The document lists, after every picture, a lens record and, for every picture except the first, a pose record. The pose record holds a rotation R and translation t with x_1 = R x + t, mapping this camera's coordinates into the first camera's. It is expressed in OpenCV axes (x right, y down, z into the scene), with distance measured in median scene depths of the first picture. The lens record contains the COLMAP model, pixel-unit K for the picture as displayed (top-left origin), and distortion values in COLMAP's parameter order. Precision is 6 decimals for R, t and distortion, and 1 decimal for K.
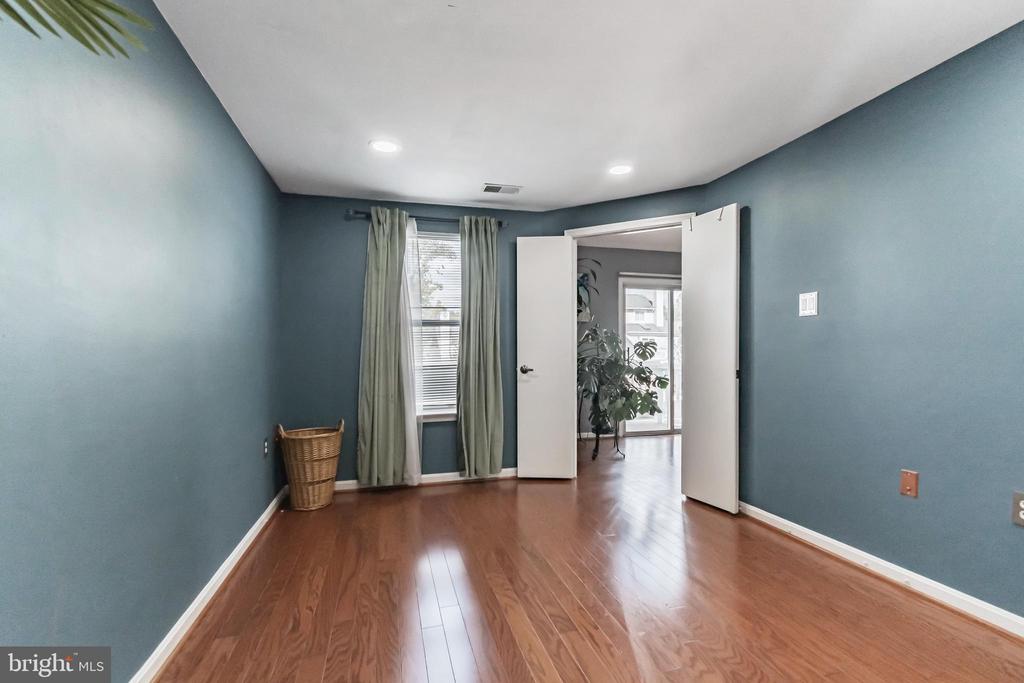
lens RADIAL K [[465.2, 0, 516.5], [0, 465.2, 348.2], [0, 0, 1]] dist [0.003443, 0.002024]
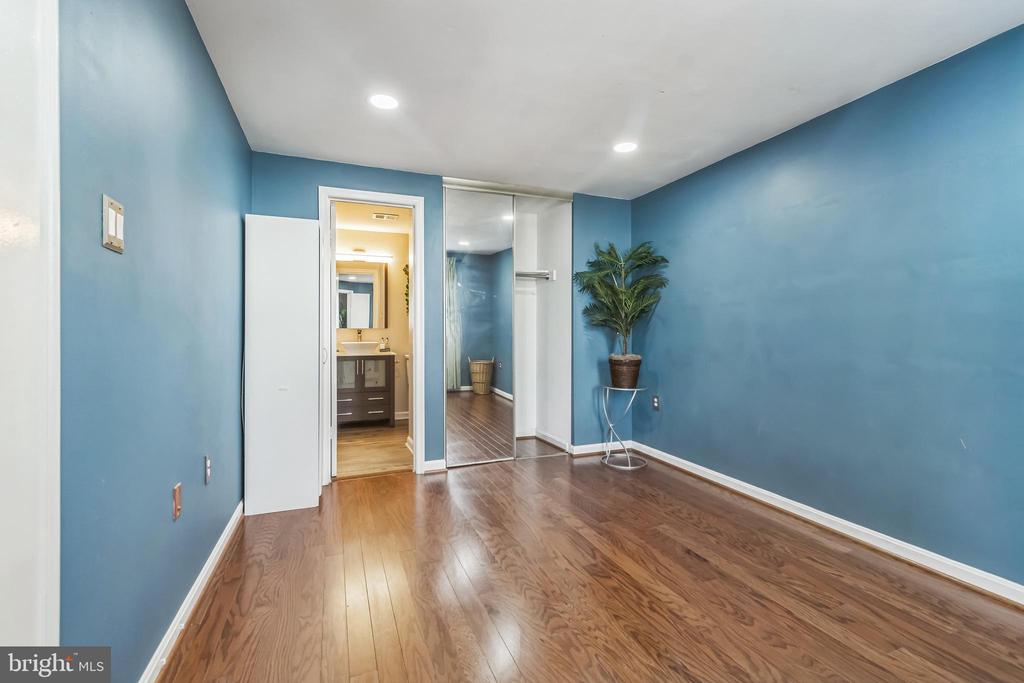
lens RADIAL K [[465.2, 0, 516.5], [0, 465.2, 348.2], [0, 0, 1]] dist [0.003443, 0.002024]
pose [[-0.995729, 0.001324, -0.092316, 0.371452], [0.000065, 0.999907, 0.013646, 0.034388], [0.092325, 0.013582, -0.995636, 1.974681]]
